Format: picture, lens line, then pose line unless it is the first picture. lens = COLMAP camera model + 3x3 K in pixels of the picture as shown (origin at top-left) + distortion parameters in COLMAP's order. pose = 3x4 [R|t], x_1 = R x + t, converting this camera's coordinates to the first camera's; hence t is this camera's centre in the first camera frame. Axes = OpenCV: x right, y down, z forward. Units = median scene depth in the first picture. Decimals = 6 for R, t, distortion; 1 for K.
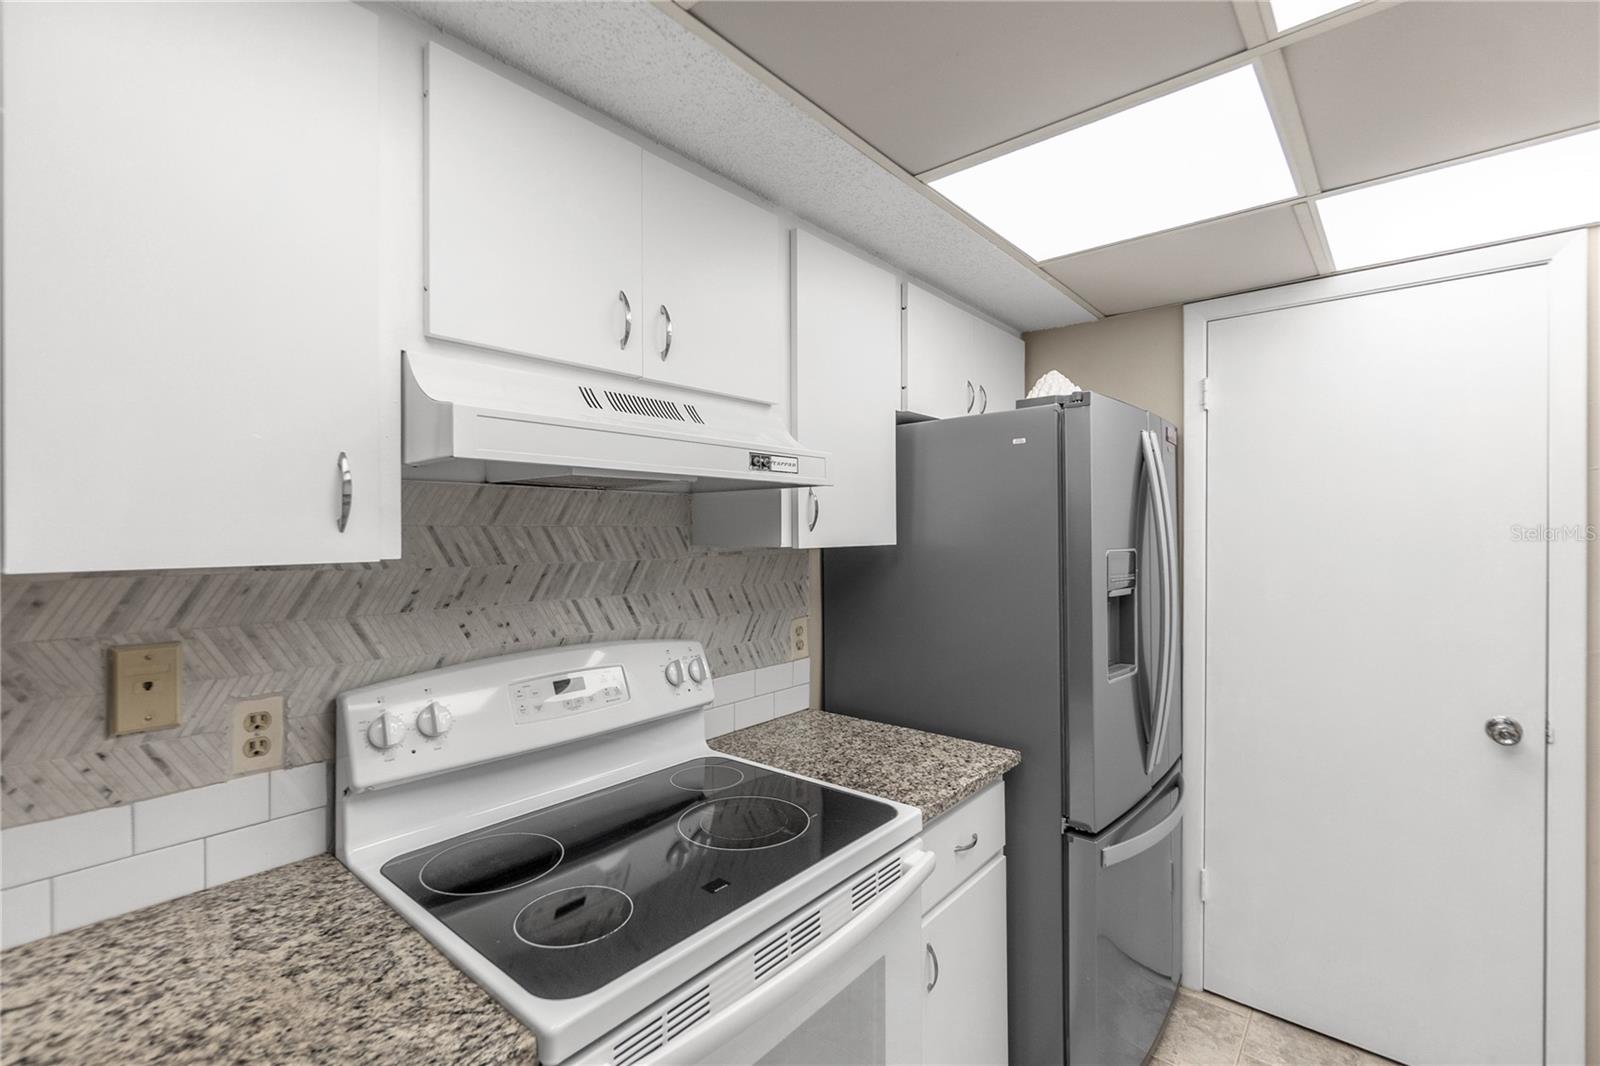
lens RADIAL K [[695.6, 0, 800.0], [0, 695.6, 533.0], [0, 0, 1]] dist [-0.002823, -0.000135]
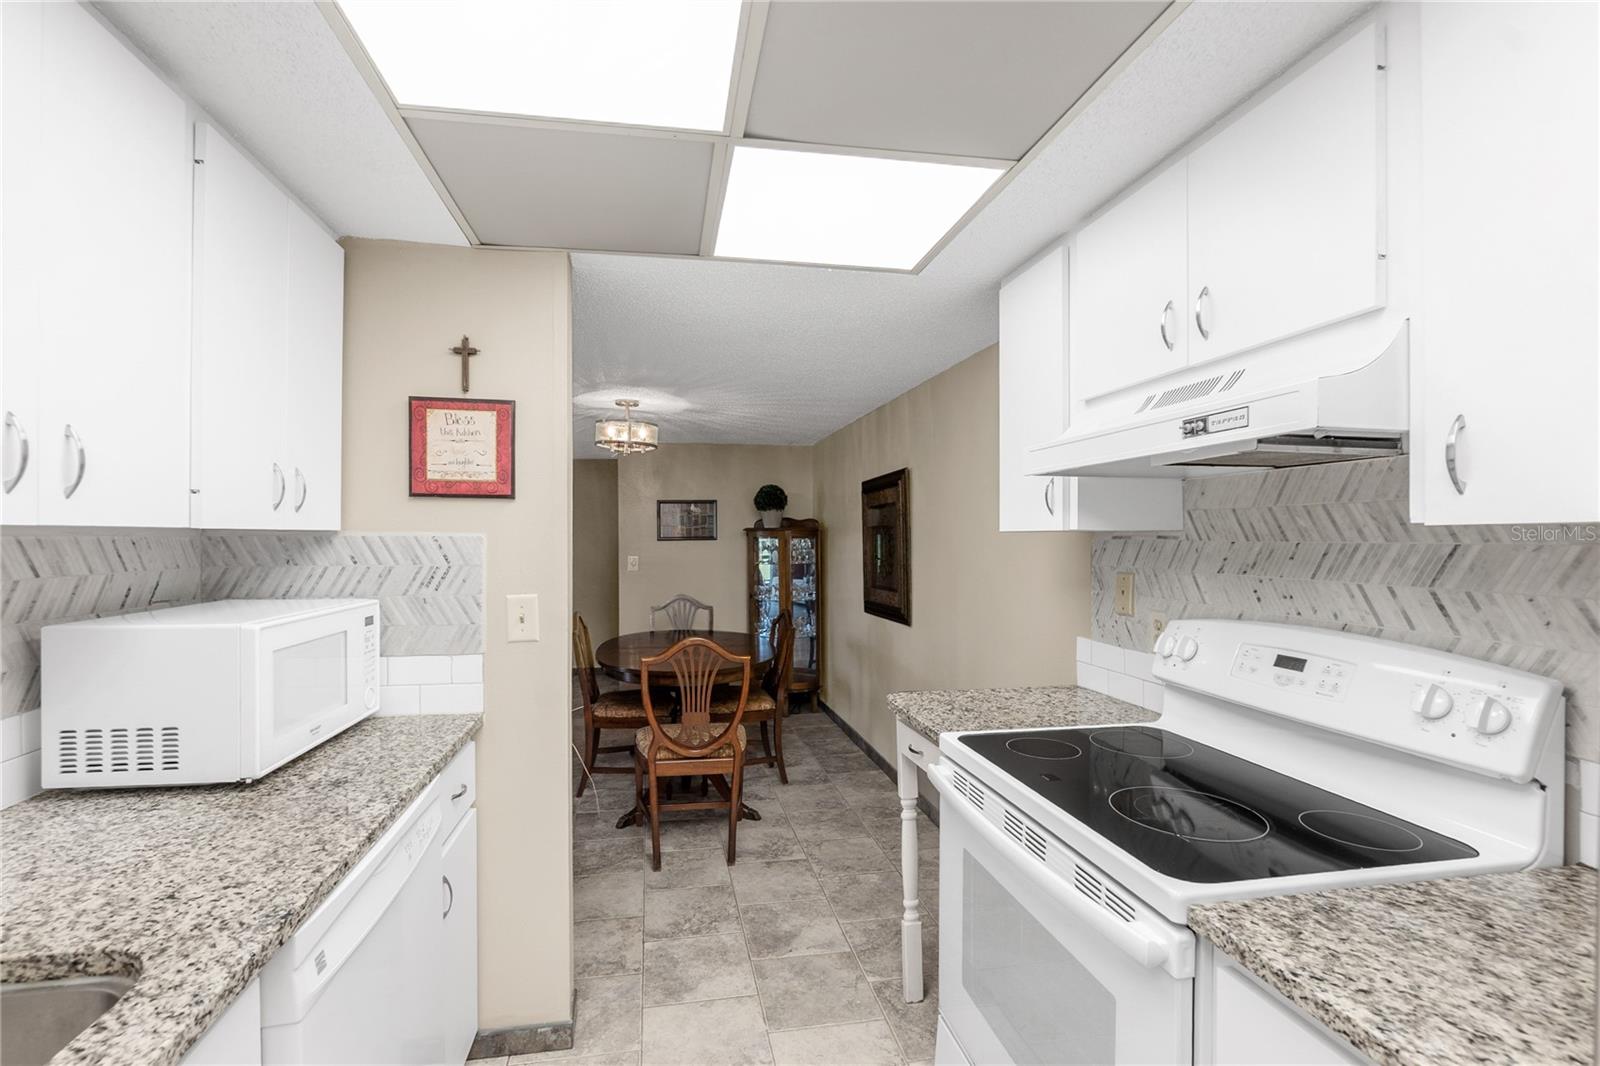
lens RADIAL K [[695.6, 0, 800.0], [0, 695.6, 533.0], [0, 0, 1]] dist [-0.002823, -0.000135]
pose [[-0.608544, -0.002265, -0.793517, 0.840507], [-0.001703, 0.999997, -0.001548, 0.032756], [0.793518, 0.000410, -0.608546, 0.987217]]
